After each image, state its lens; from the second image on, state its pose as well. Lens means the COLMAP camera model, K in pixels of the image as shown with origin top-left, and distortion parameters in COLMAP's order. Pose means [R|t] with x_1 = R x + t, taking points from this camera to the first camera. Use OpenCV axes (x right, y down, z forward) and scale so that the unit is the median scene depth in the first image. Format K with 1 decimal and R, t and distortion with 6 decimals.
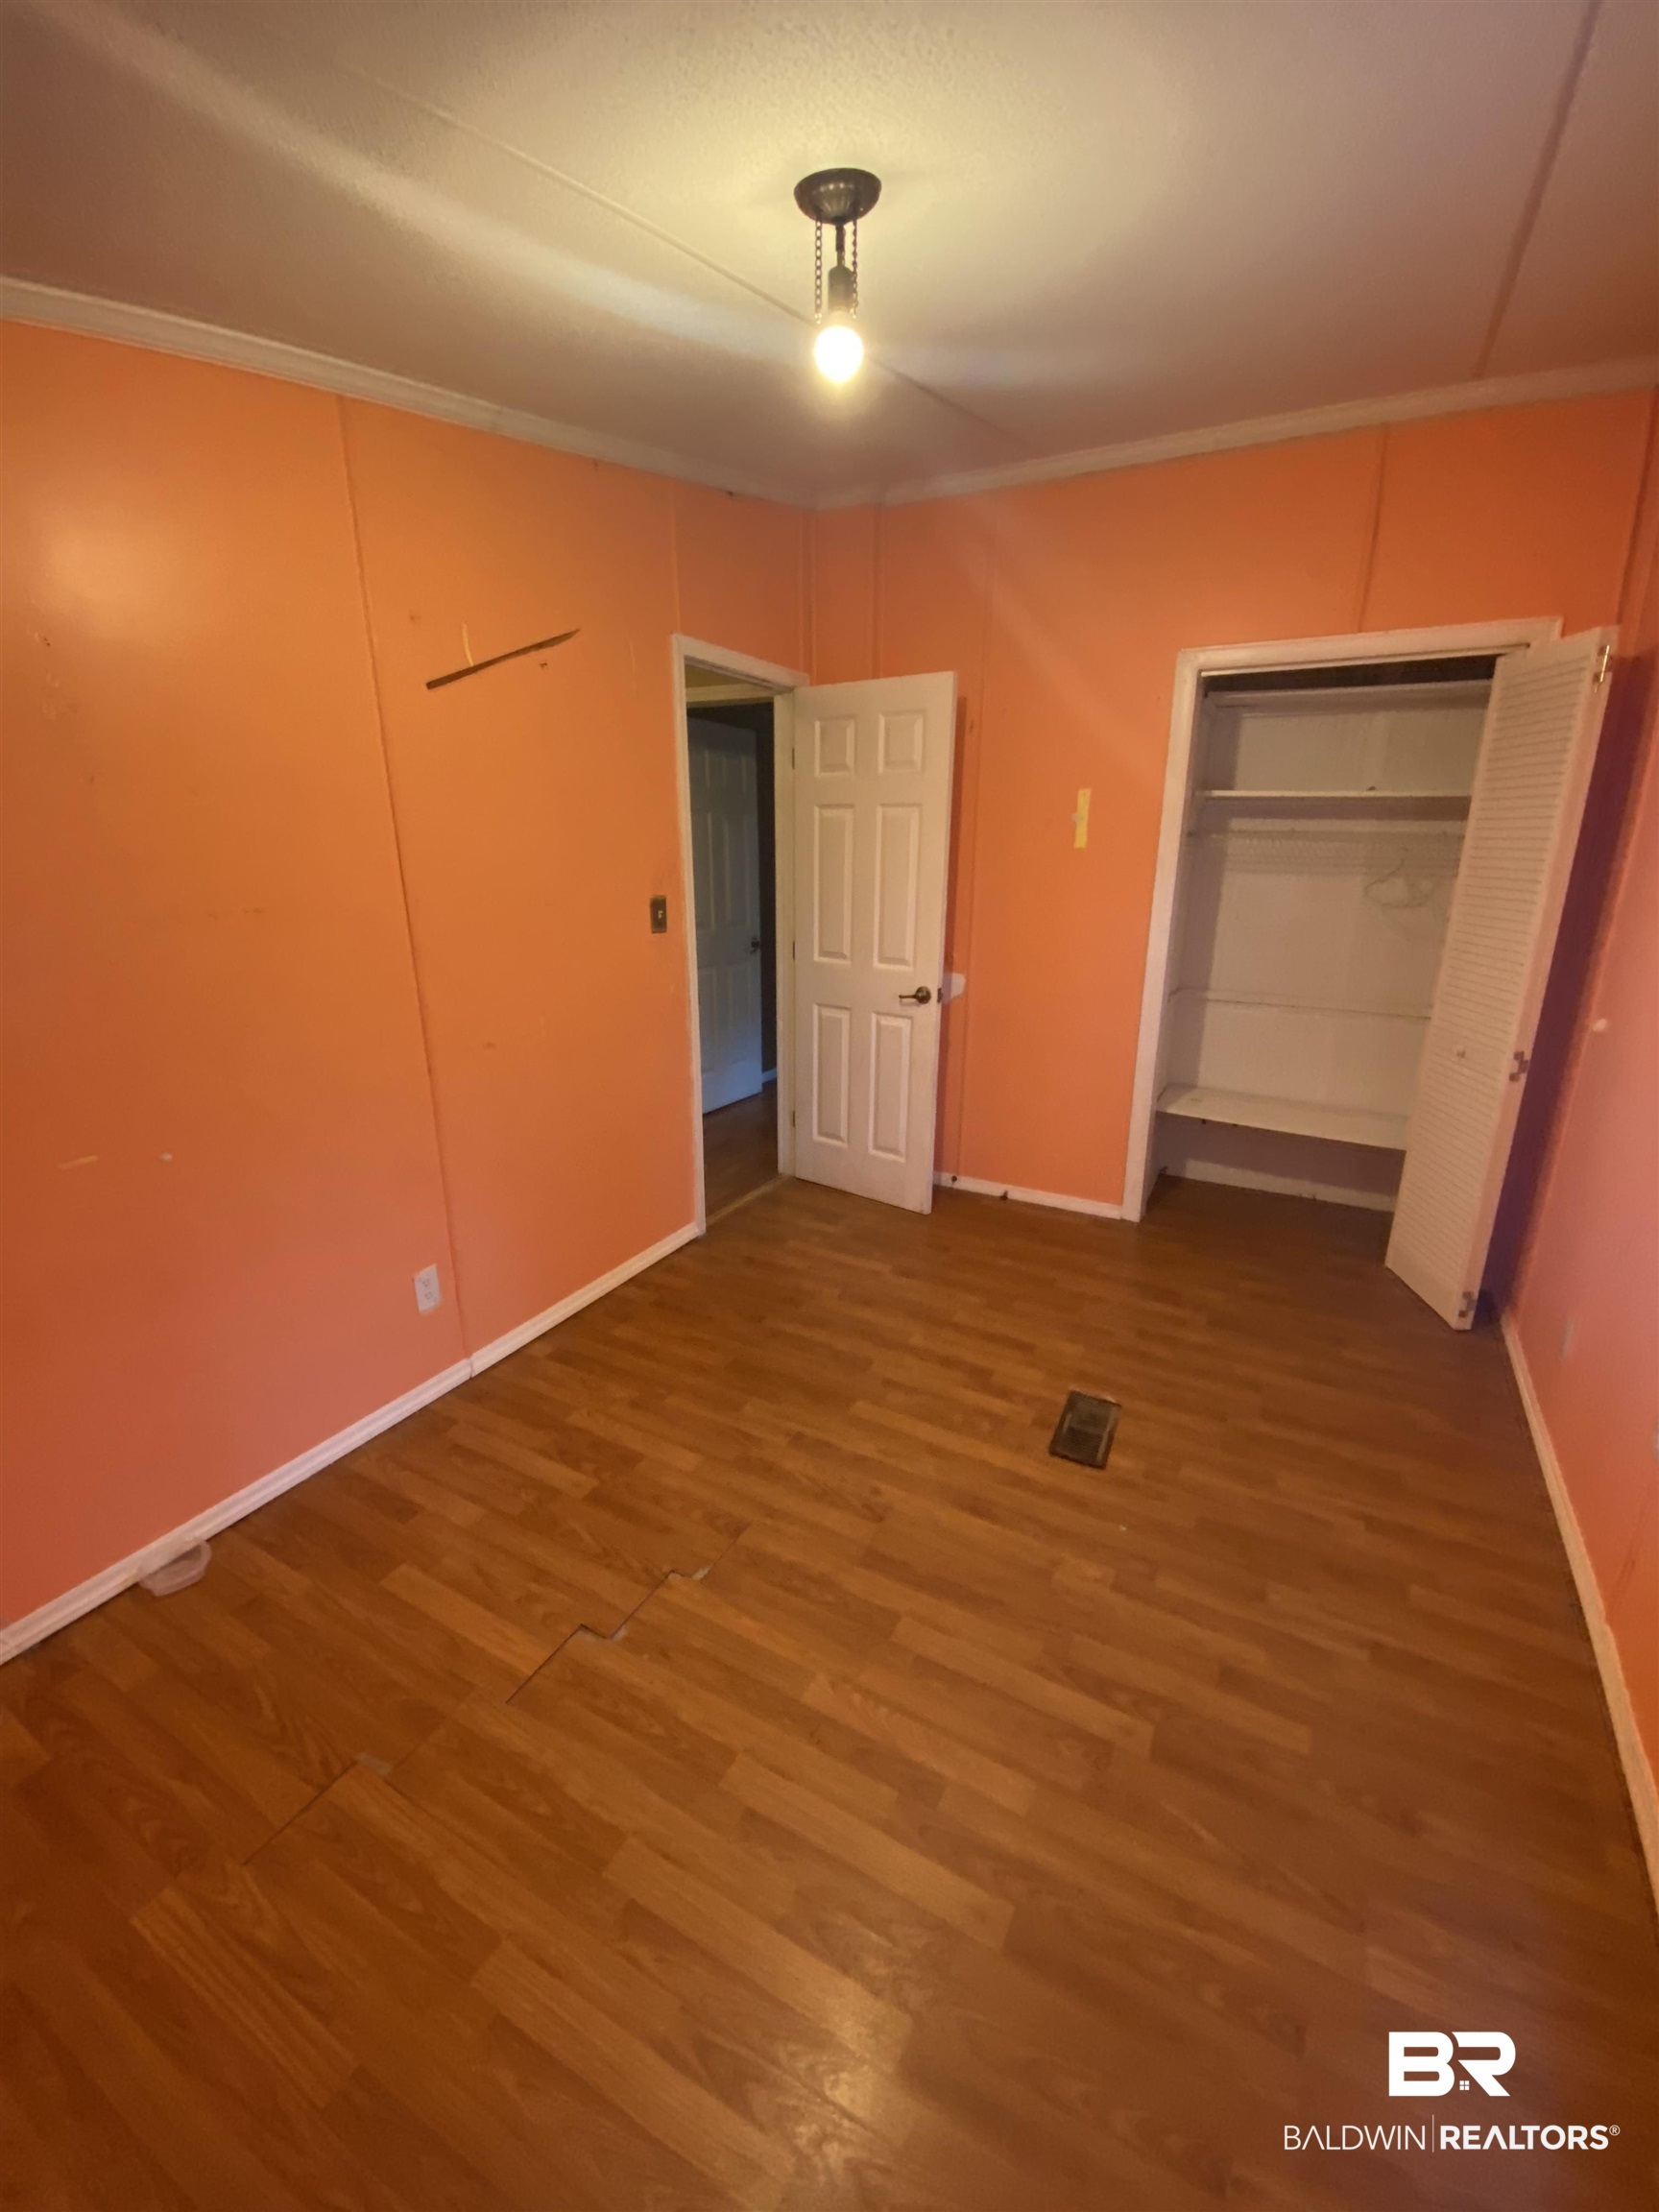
lens RADIAL K [[892.9, 0, 843.7], [0, 892.9, 1104.7], [0, 0, 1]] dist [0.041301, -0.041240]
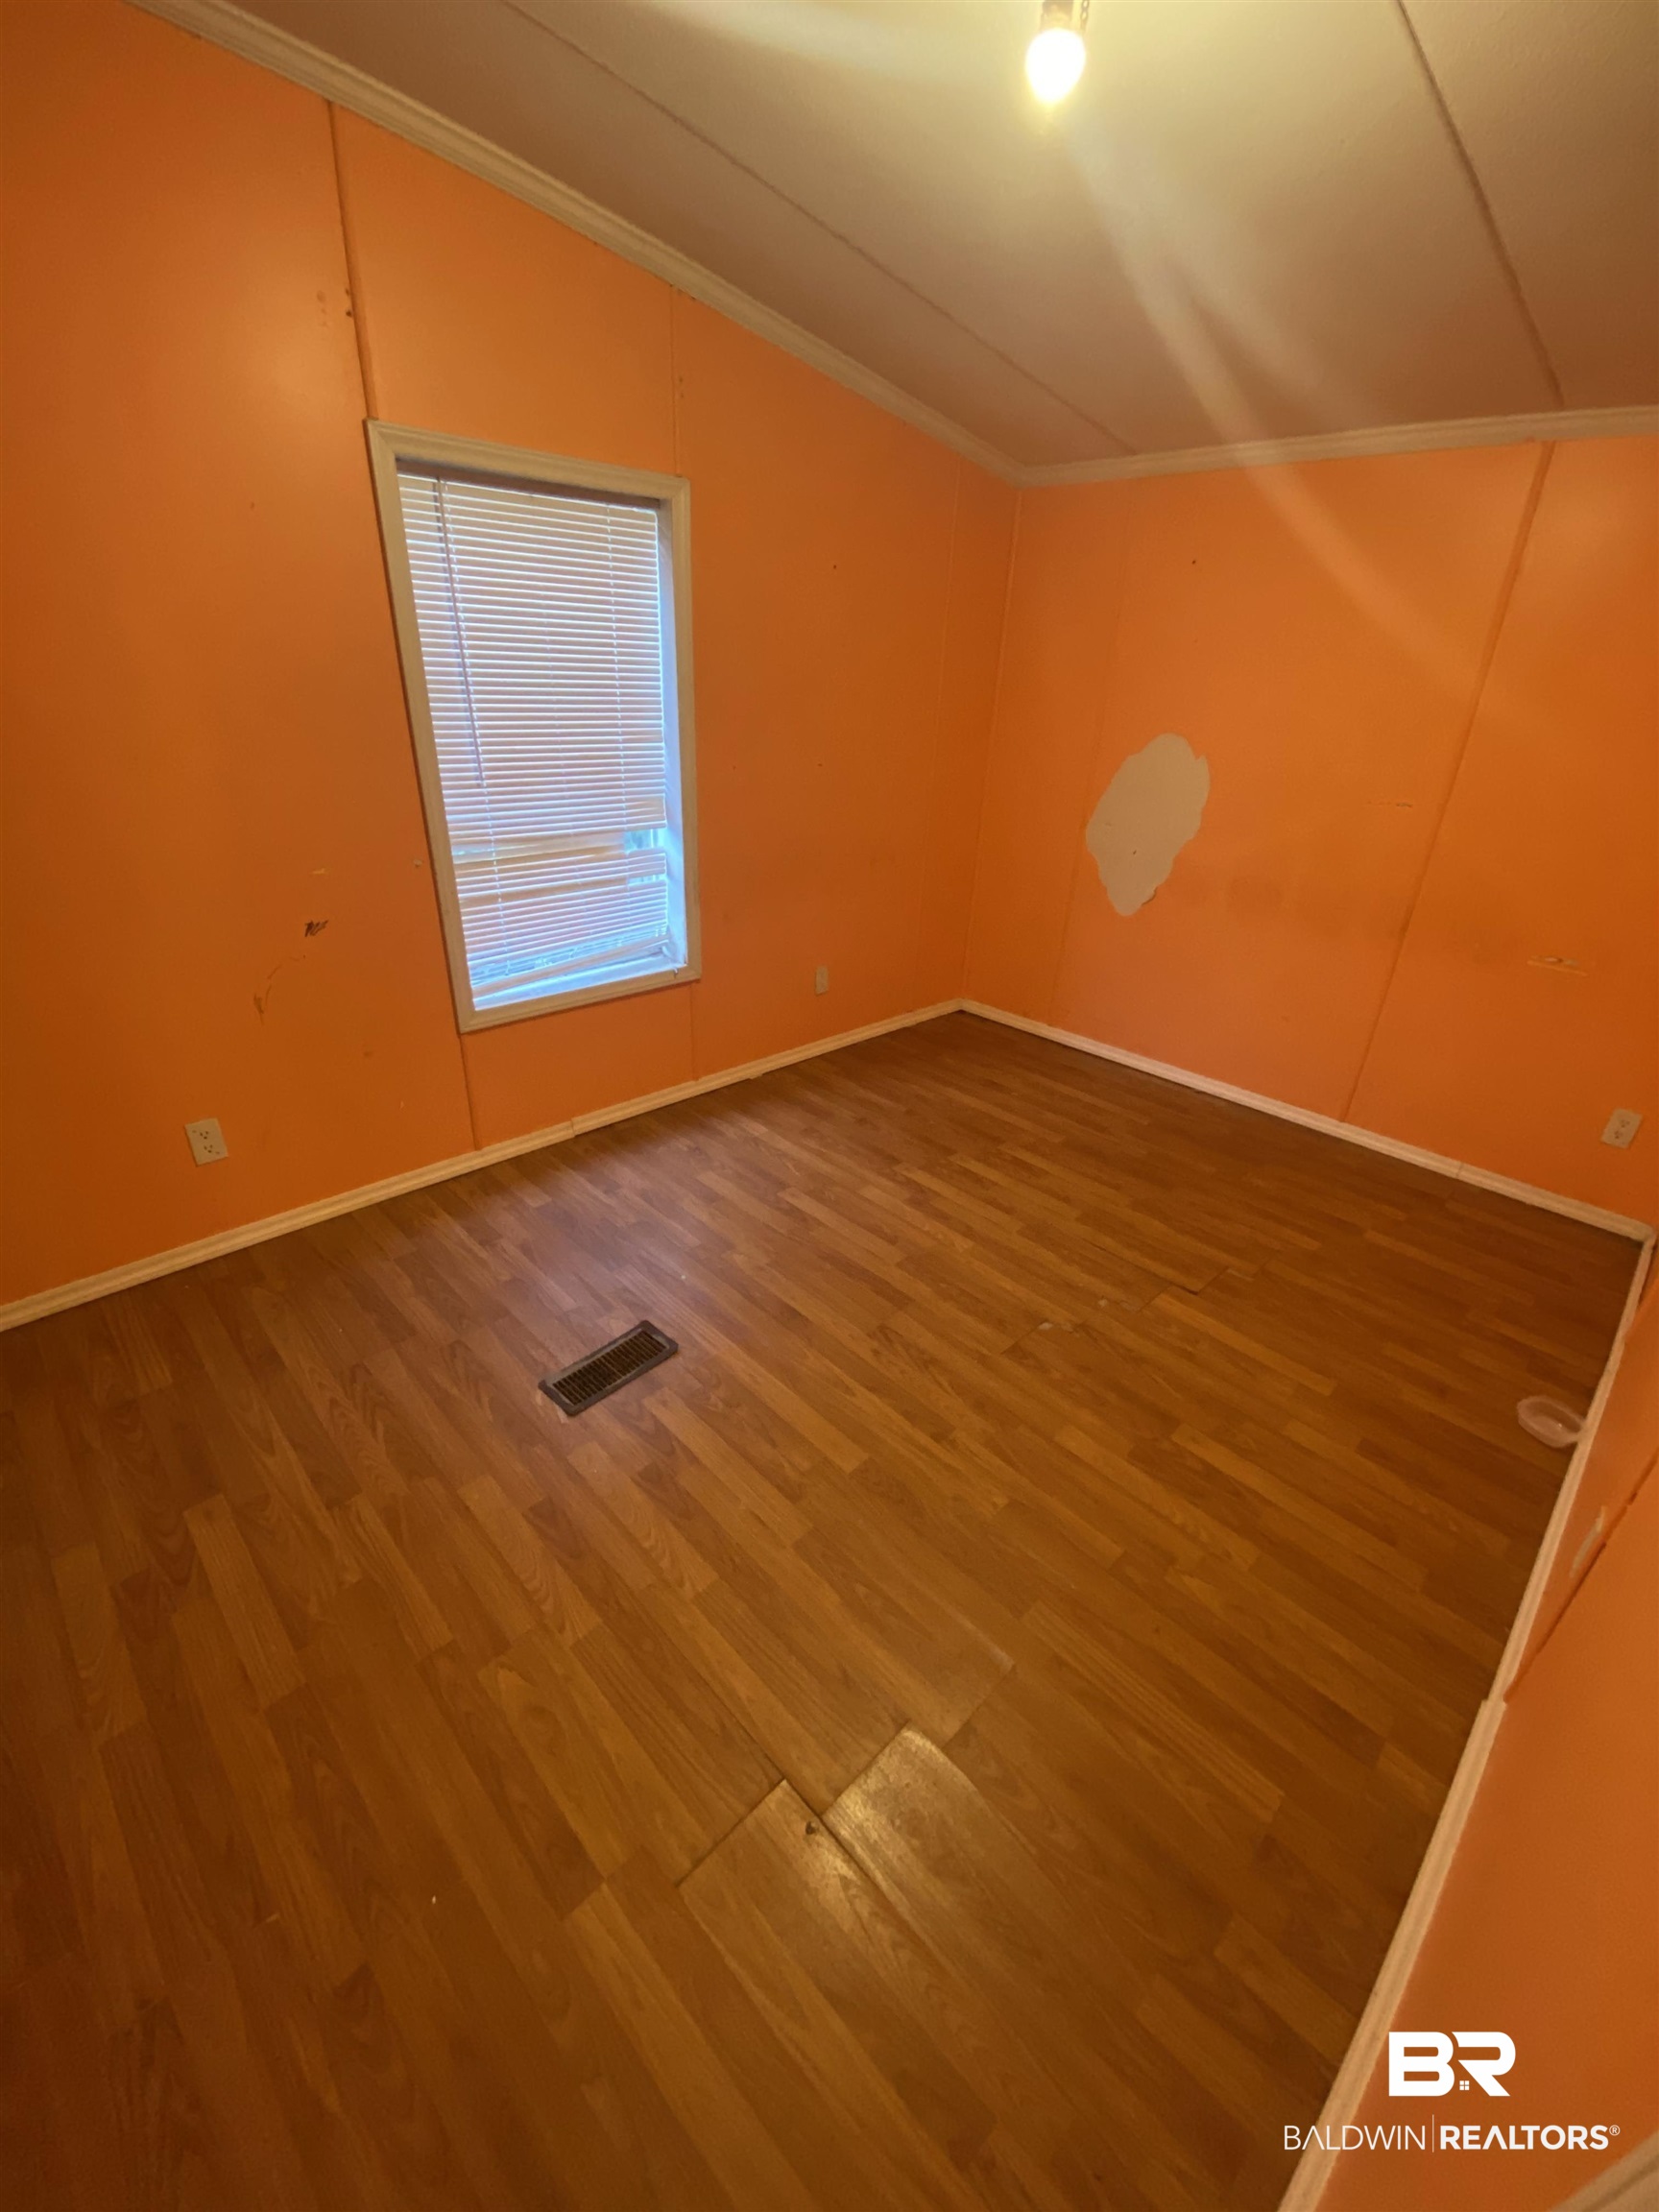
lens RADIAL K [[892.9, 0, 843.7], [0, 892.9, 1104.7], [0, 0, 1]] dist [0.041301, -0.041240]
pose [[-0.957322, -0.169095, 0.234396, -0.115442], [0.036018, 0.734872, 0.677248, -0.441259], [-0.286770, 0.656787, -0.697419, 1.504598]]
